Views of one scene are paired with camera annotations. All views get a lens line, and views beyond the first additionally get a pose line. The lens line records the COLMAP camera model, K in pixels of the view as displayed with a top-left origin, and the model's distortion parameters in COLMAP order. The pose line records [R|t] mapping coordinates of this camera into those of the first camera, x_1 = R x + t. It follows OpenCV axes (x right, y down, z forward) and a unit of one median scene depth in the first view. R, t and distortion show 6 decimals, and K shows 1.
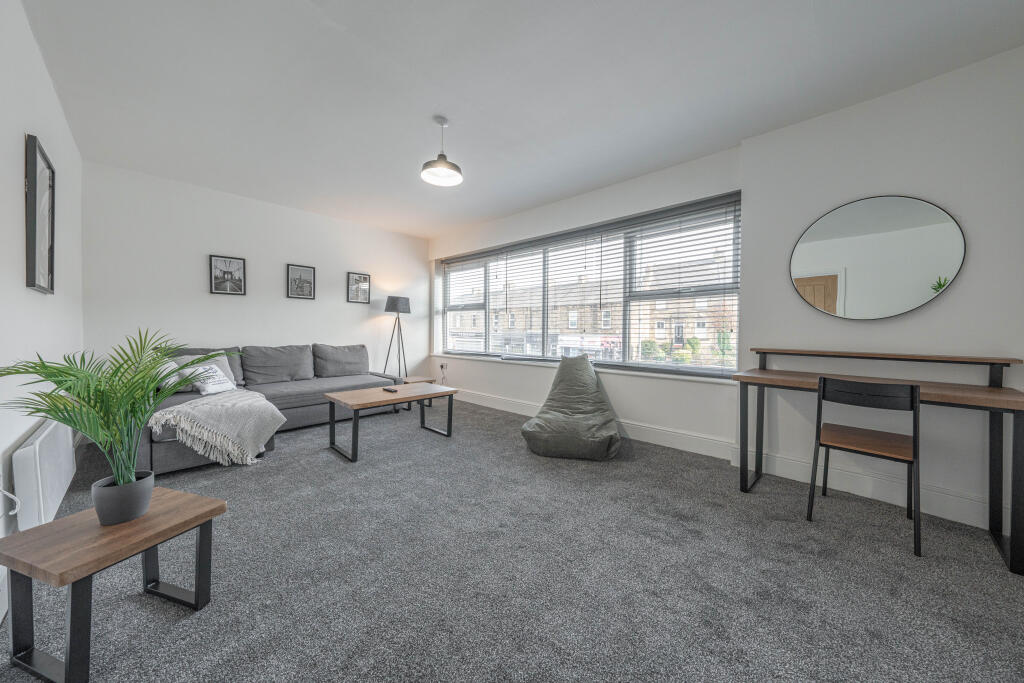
lens RADIAL K [[345.3, 0, 513.4], [0, 345.3, 334.8], [0, 0, 1]] dist [-0.000205, 0.000004]
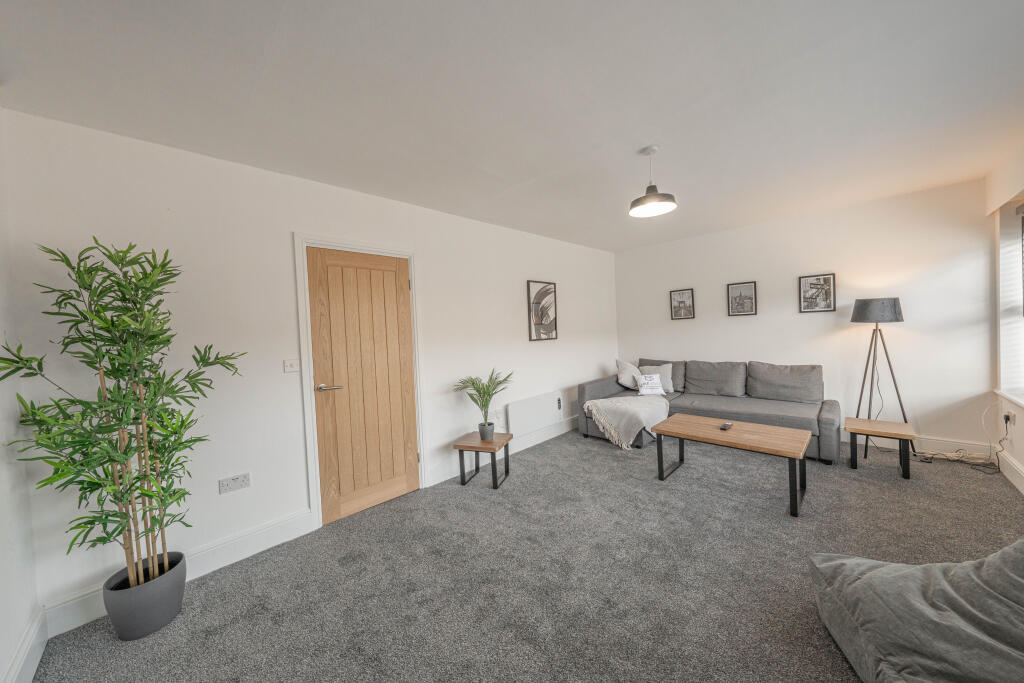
lens RADIAL K [[345.3, 0, 513.4], [0, 345.3, 334.8], [0, 0, 1]] dist [-0.000205, 0.000004]
pose [[-0.031335, 0.004357, -0.999499, 0.449074], [0.032477, 0.999467, 0.003339, -0.079336], [0.998981, -0.032356, -0.031460, 0.391584]]
